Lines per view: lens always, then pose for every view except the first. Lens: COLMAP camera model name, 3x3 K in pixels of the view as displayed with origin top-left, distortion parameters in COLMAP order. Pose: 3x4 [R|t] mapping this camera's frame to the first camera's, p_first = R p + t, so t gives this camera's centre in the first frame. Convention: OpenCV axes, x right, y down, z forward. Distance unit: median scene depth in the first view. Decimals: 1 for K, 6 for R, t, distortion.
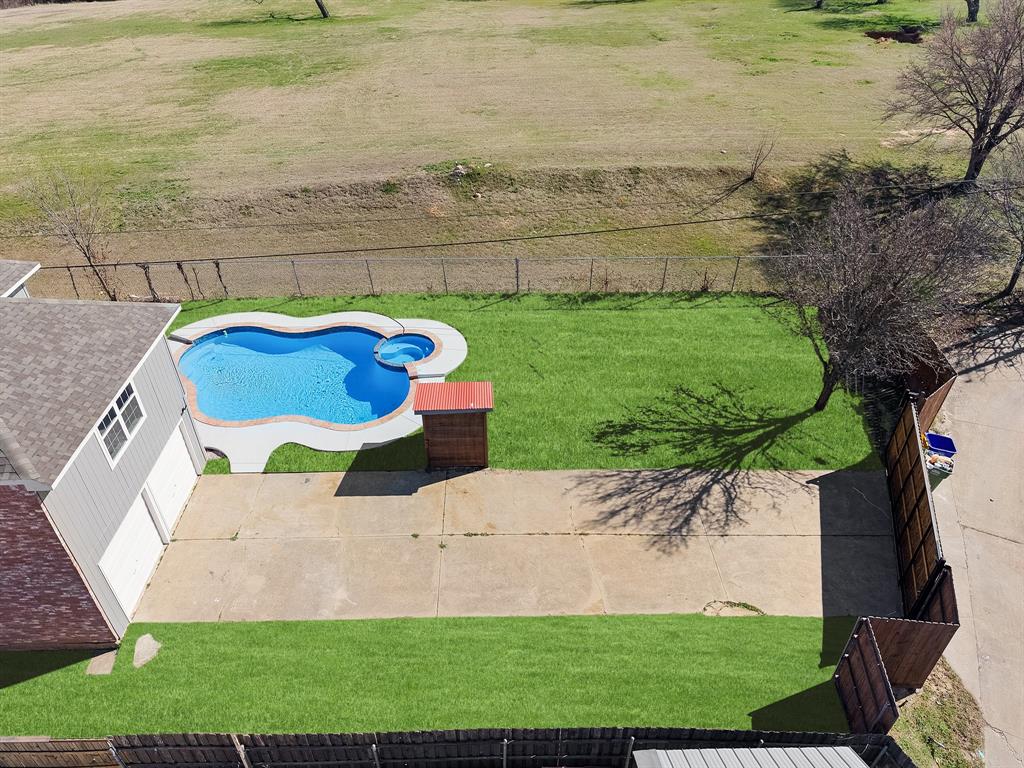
lens RADIAL K [[683.0, 0, 512.9], [0, 683.0, 384.1], [0, 0, 1]] dist [0.003902, -0.009190]
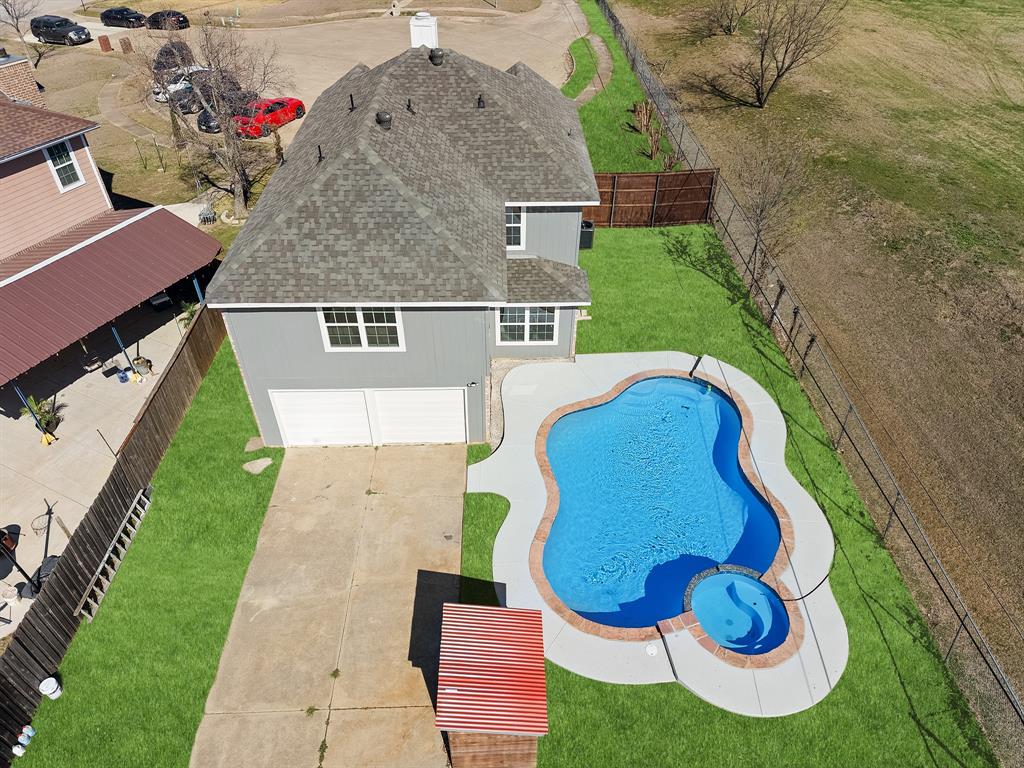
lens RADIAL K [[683.0, 0, 510.6], [0, 683.0, 387.9], [0, 0, 1]] dist [0.003902, -0.009190]
pose [[-0.016001, 0.654171, -0.756177, 0.205248], [-0.592349, 0.603072, 0.534254, -0.455183], [0.805523, 0.456469, 0.377848, 0.653349]]
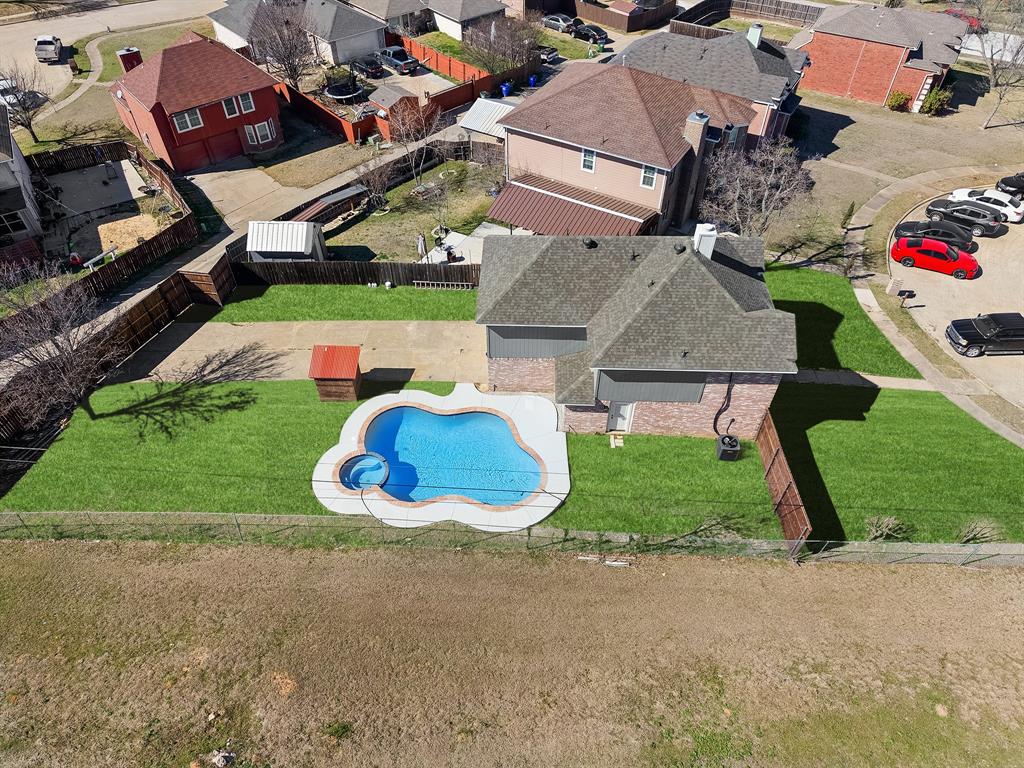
lens RADIAL K [[683.0, 0, 512.0], [0, 683.0, 381.5], [0, 0, 1]] dist [0.003902, -0.009190]
pose [[-0.997830, -0.046748, 0.046359, -0.586830], [0.039479, 0.138646, 0.989555, -1.587158], [-0.052687, 0.989238, -0.136500, 1.225405]]
